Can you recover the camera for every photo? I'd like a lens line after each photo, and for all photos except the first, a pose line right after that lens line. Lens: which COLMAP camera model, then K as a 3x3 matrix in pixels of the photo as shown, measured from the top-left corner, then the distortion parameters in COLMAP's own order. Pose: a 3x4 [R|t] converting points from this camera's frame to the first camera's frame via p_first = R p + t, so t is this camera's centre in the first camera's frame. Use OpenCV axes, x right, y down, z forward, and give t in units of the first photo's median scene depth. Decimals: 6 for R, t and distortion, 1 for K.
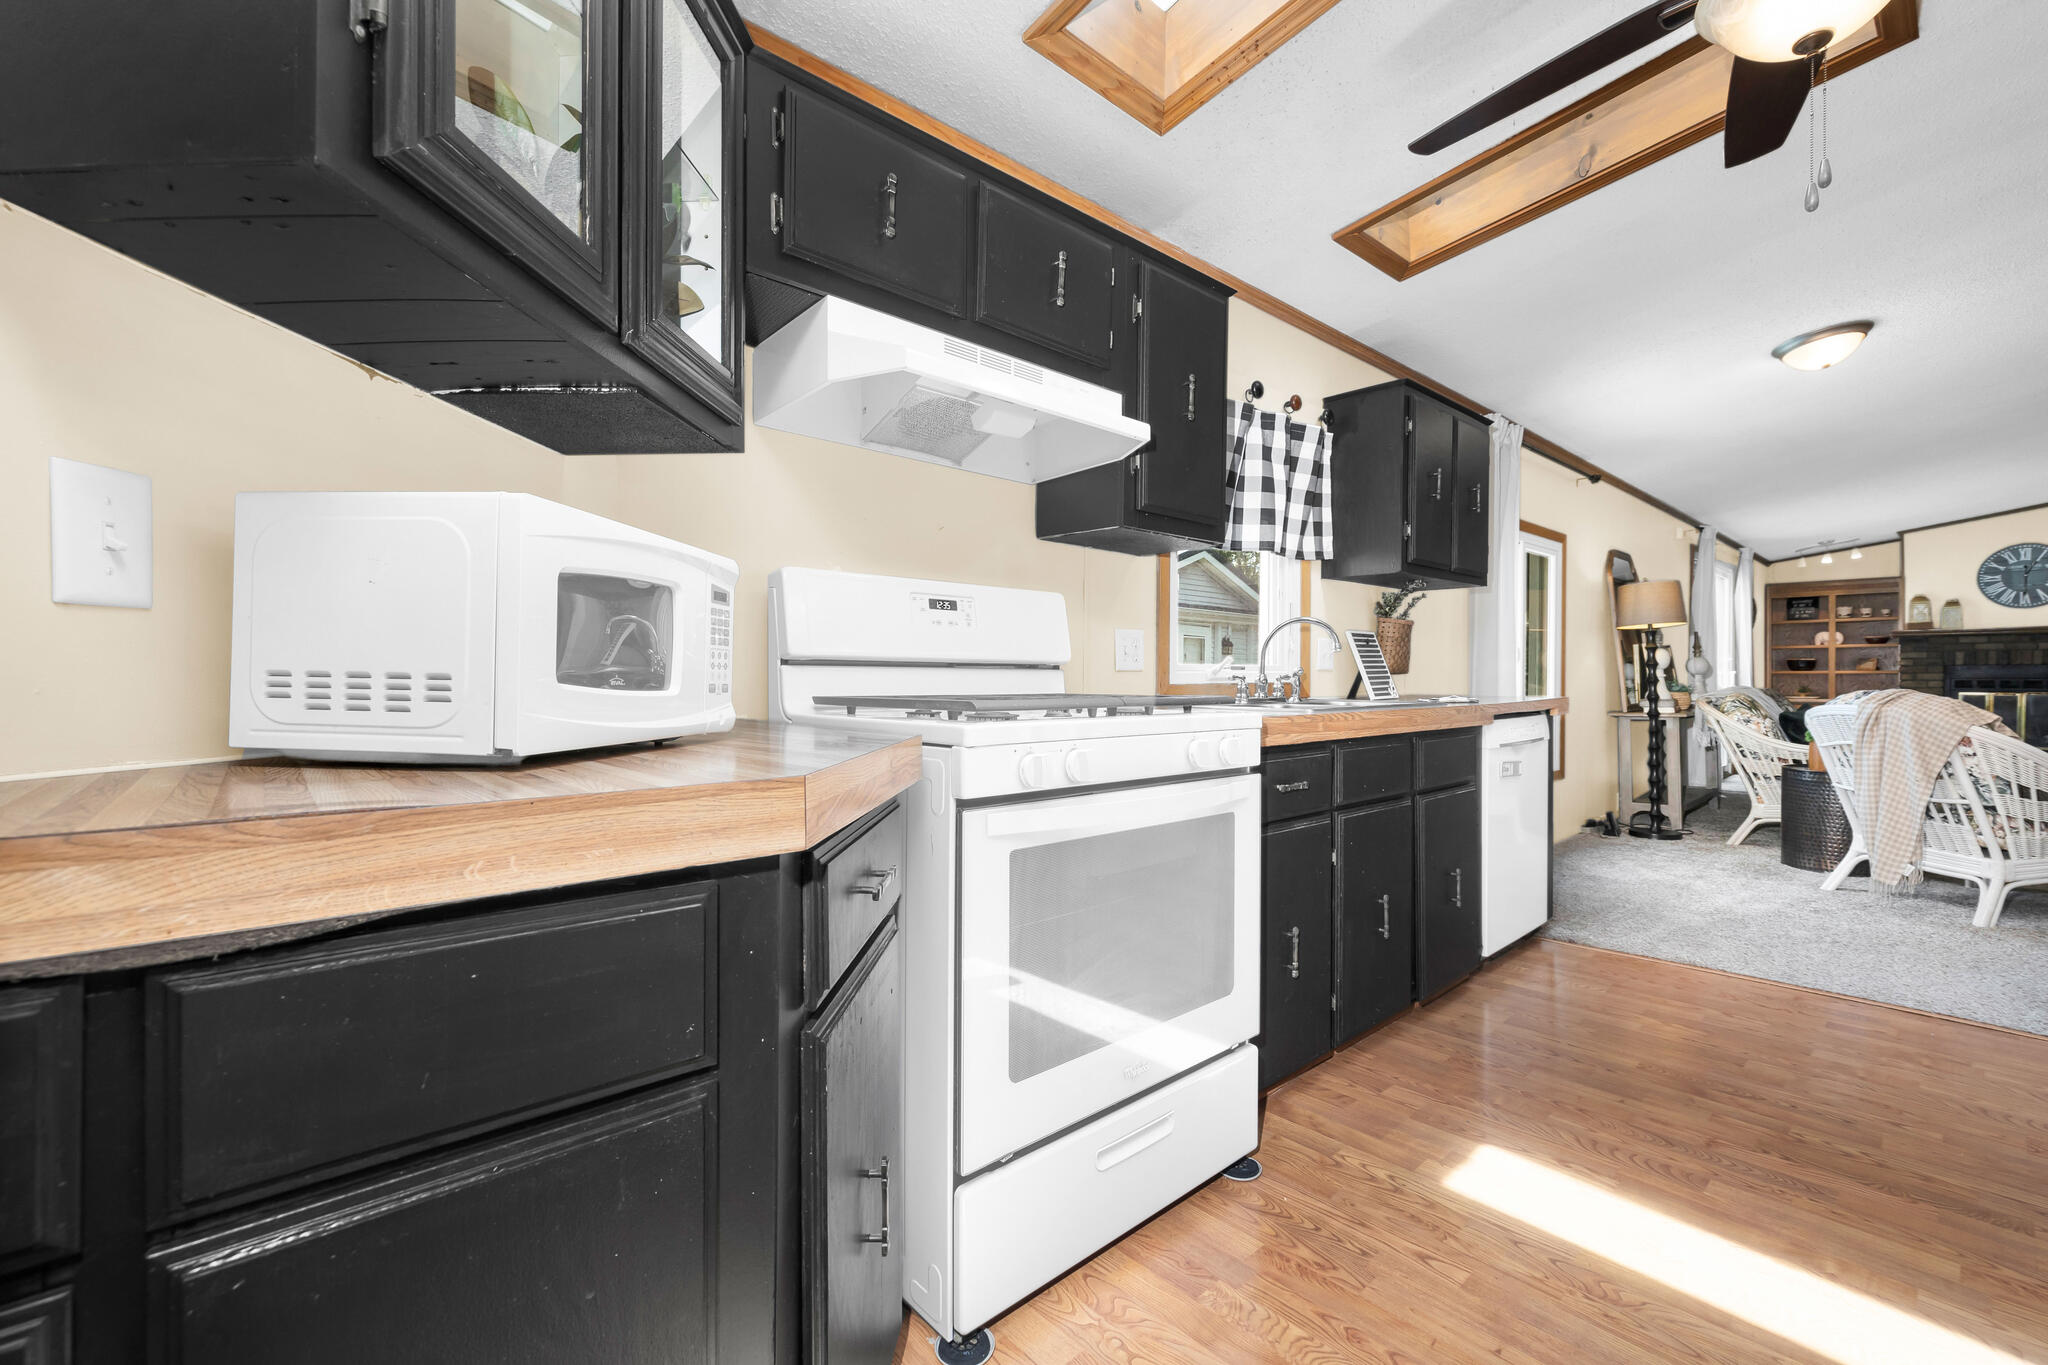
lens RADIAL K [[858.0, 0, 1028.1], [0, 858.0, 682.0], [0, 0, 1]] dist [0.000813, -0.000986]
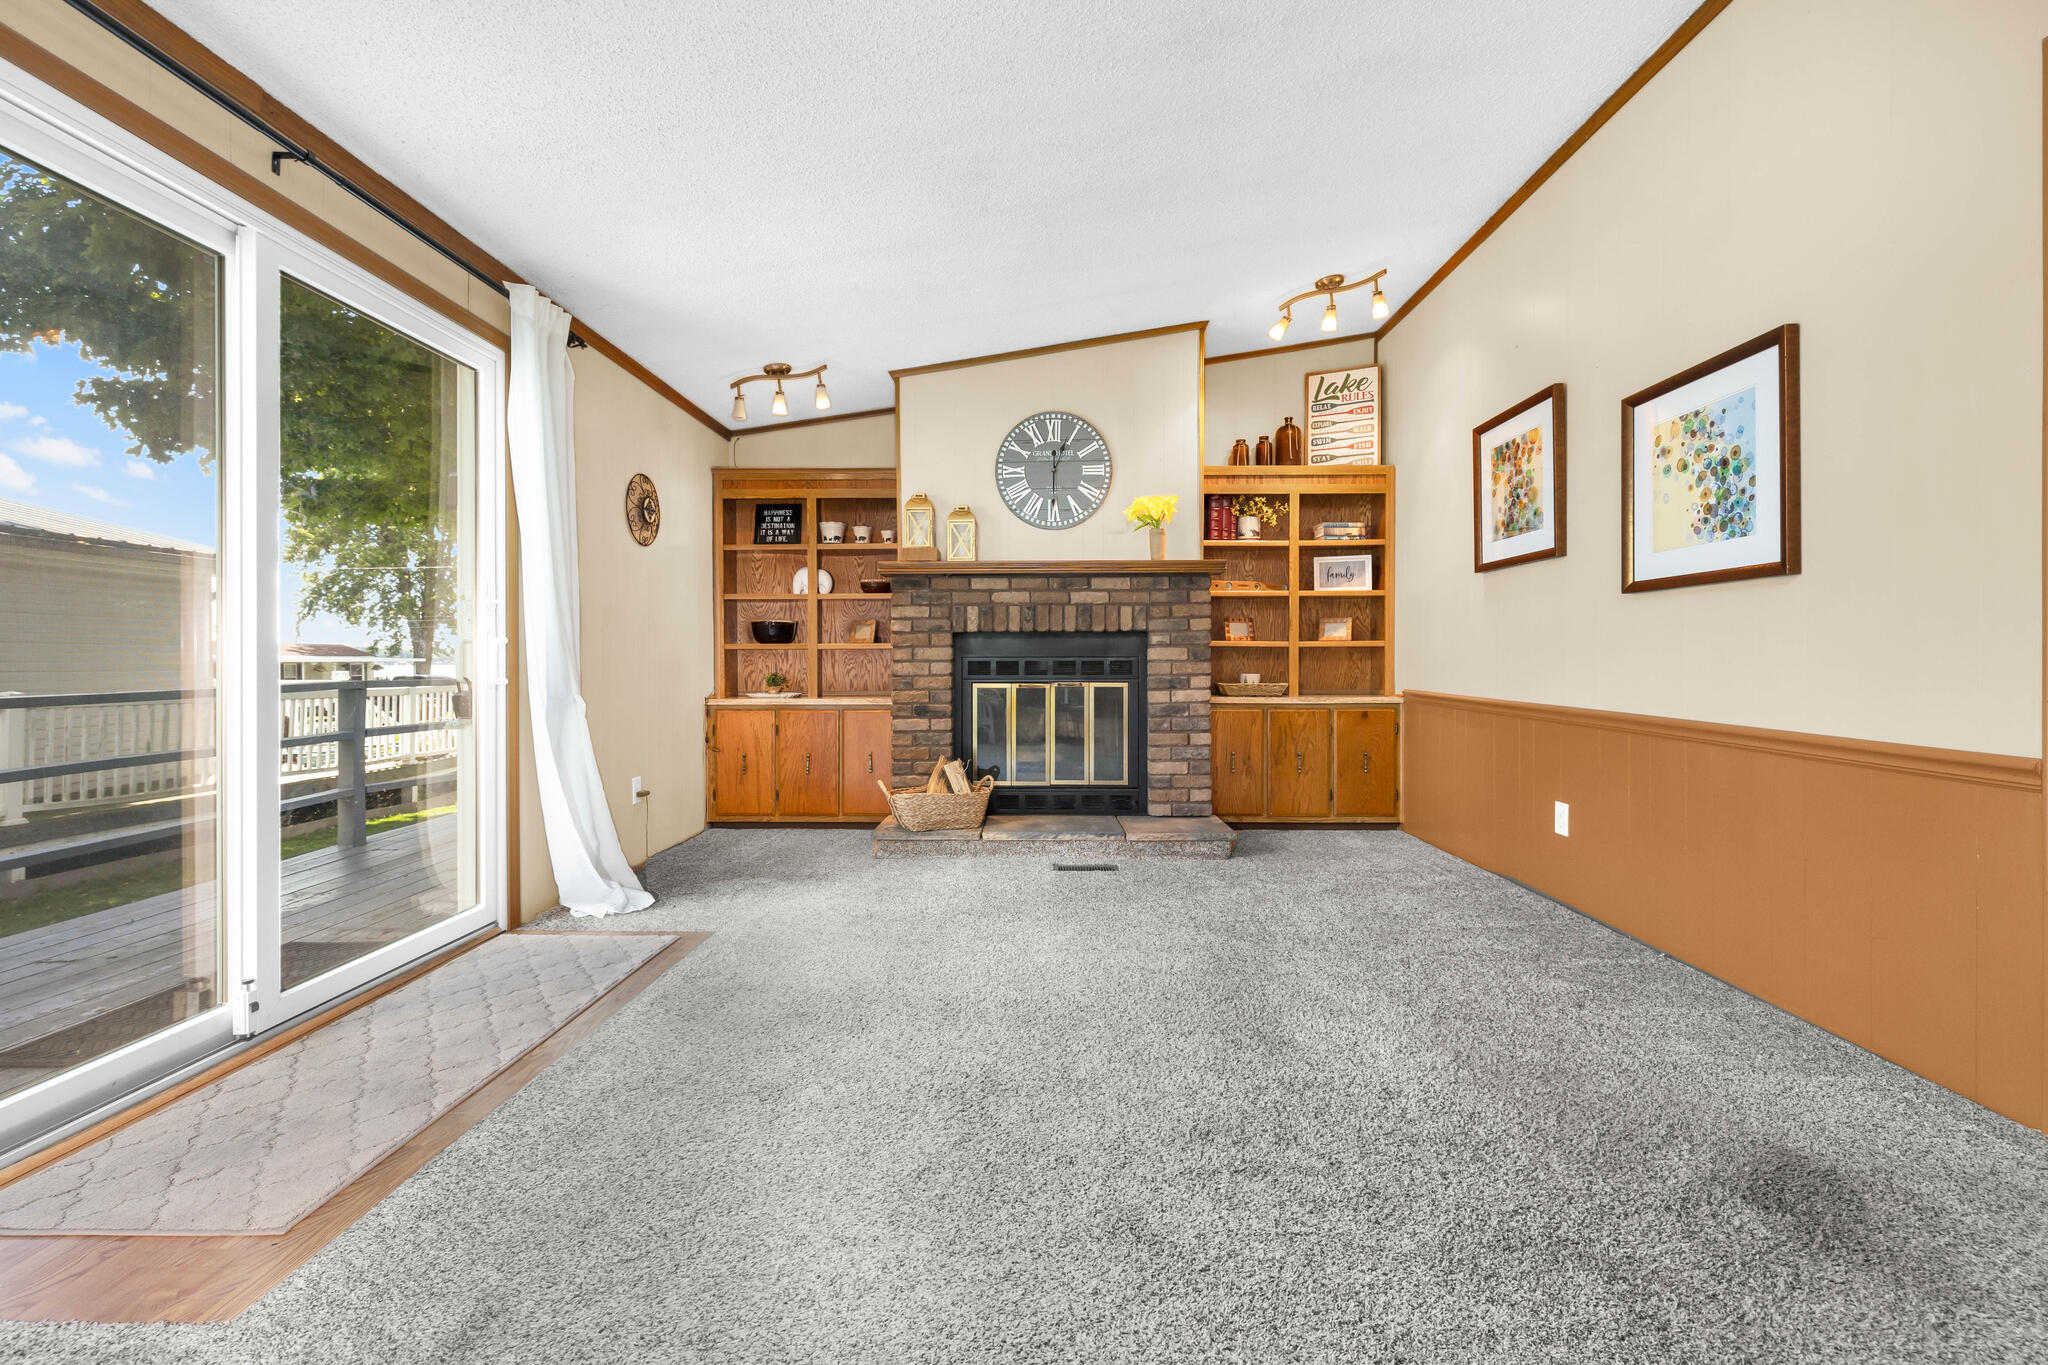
lens RADIAL K [[858.0, 0, 1021.2], [0, 858.0, 662.4], [0, 0, 1]] dist [0.000813, -0.000986]
pose [[0.691353, -0.004942, 0.722500, 1.985547], [0.005295, 0.999984, 0.001774, -0.005092], [-0.722498, 0.002599, 0.691368, 1.679769]]
